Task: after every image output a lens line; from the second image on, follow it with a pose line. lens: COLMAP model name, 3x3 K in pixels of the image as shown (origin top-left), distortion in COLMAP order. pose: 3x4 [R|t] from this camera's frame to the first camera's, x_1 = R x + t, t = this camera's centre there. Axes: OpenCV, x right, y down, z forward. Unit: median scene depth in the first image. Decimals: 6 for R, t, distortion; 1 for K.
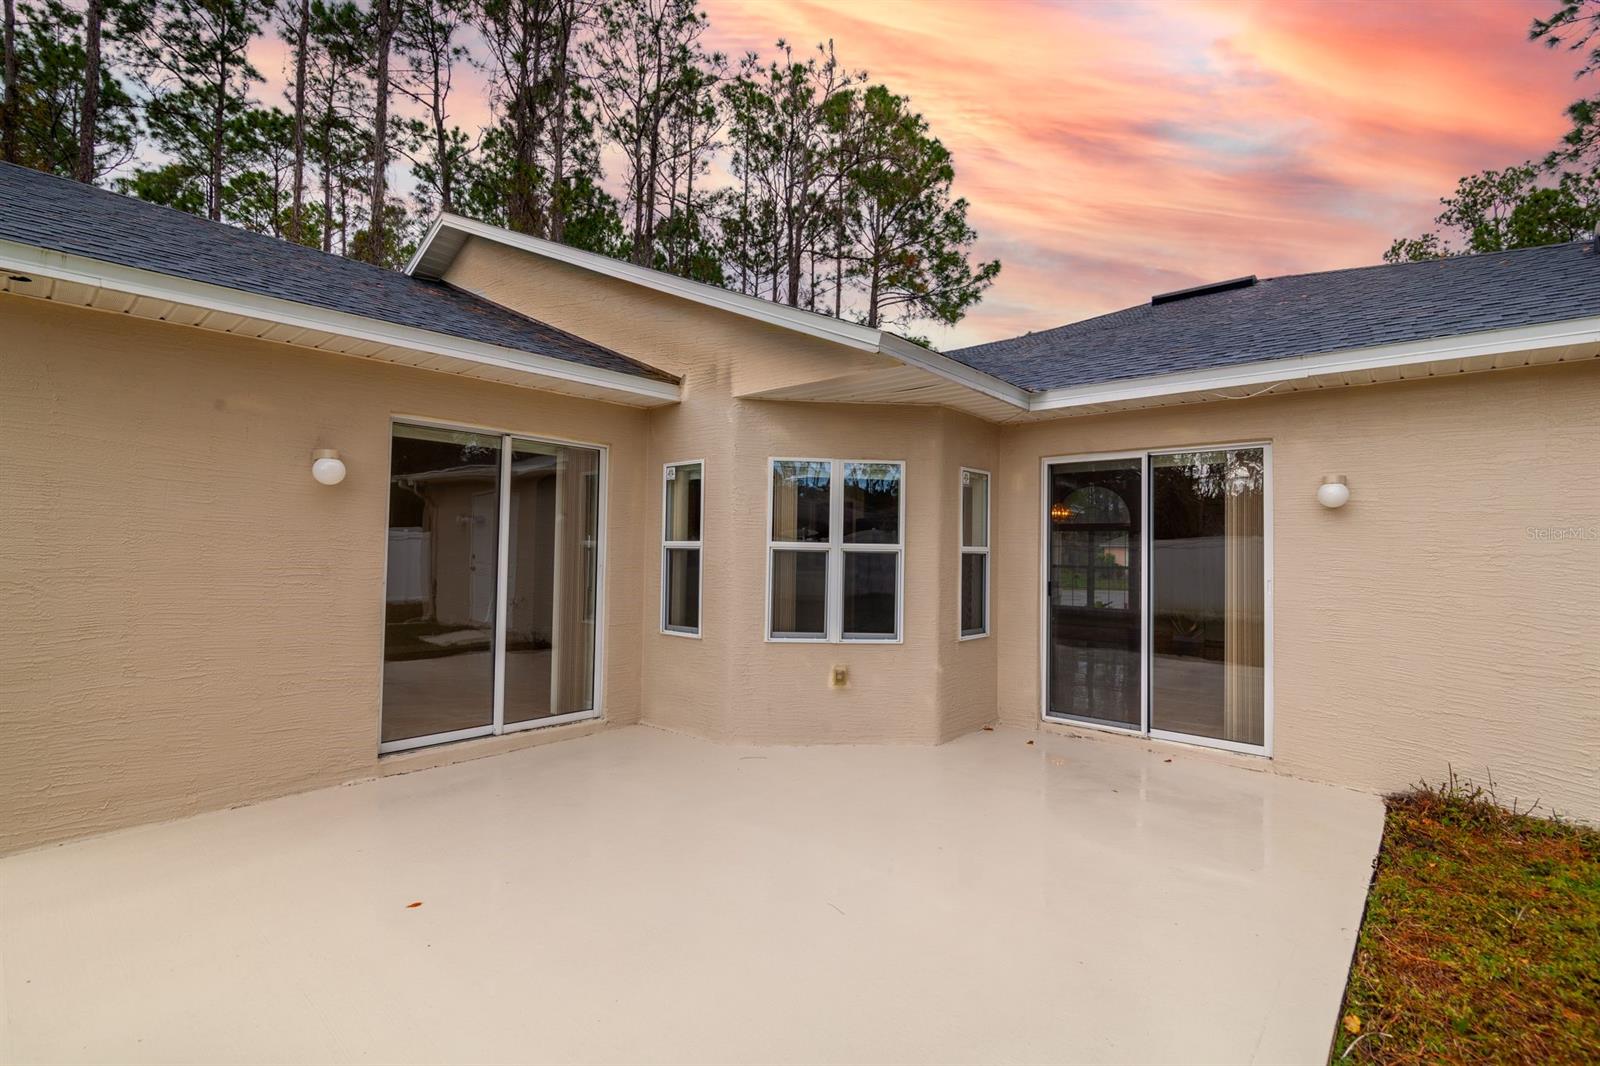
lens RADIAL K [[729.4, 0, 804.1], [0, 729.4, 533.4], [0, 0, 1]] dist [-0.001767, 0.000564]
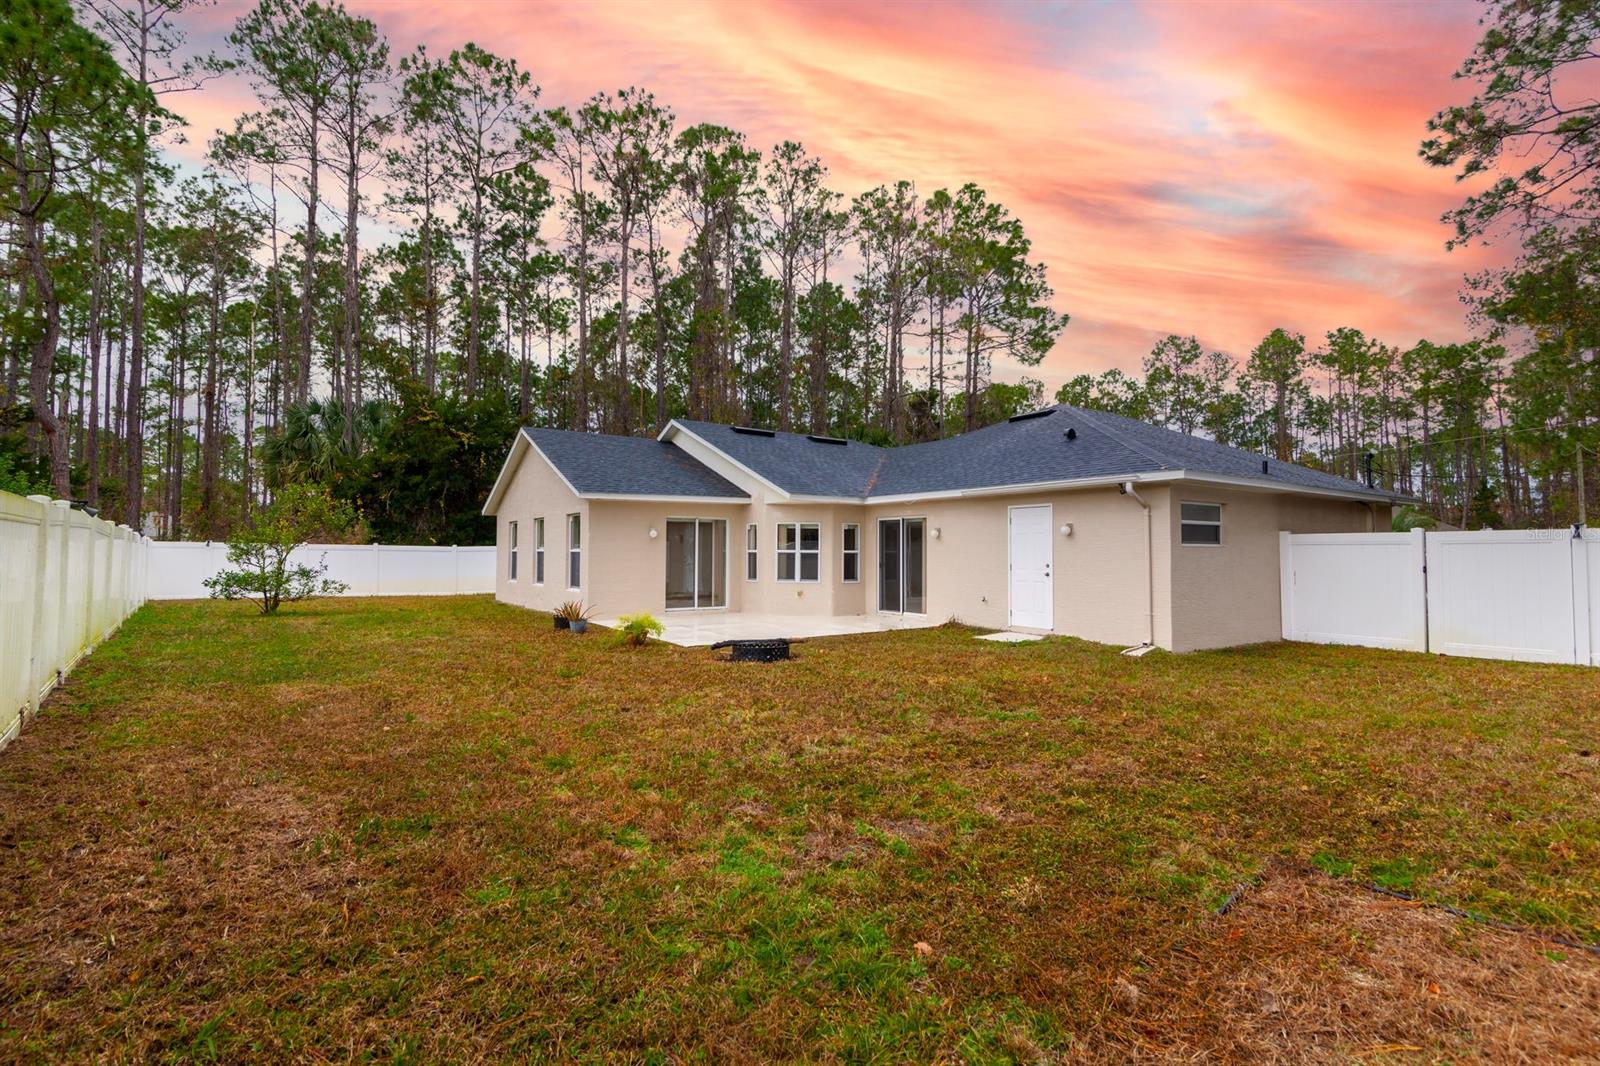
lens RADIAL K [[729.4, 0, 799.0], [0, 729.4, 530.2], [0, 0, 1]] dist [-0.001767, 0.000564]
pose [[0.967274, -0.019150, -0.253010, 0.798384], [0.018200, 0.999816, -0.006097, -0.049850], [0.253080, 0.001293, 0.967444, -1.902310]]
